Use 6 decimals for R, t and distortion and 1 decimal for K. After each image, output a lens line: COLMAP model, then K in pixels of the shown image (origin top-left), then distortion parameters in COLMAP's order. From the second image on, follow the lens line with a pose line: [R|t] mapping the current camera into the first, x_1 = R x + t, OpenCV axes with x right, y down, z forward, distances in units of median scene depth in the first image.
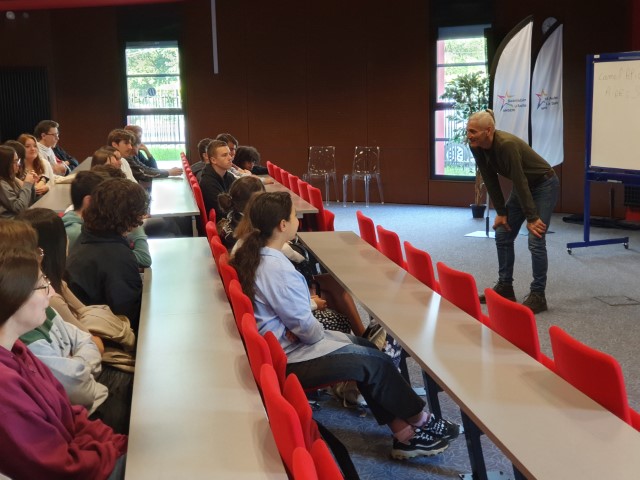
lens RADIAL K [[964.7, 0, 320.0], [0, 964.7, 240.0], [0, 0, 1]] dist [-0.024325, -0.113023]
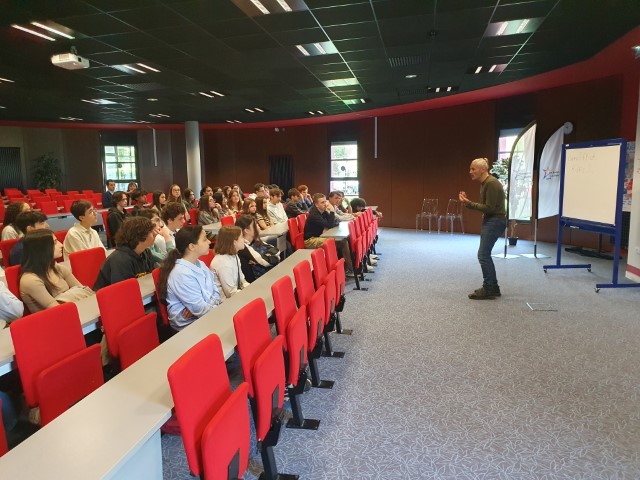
lens RADIAL K [[499.0, 0, 320.0], [0, 499.0, 240.0], [0, 0, 1]] dist [0.002667, 0.001433]
pose [[0.921488, 0.054348, -0.384586, 0.174493], [-0.057109, 0.998359, 0.004249, -0.015452], [0.384186, 0.018048, 0.923079, 0.084210]]
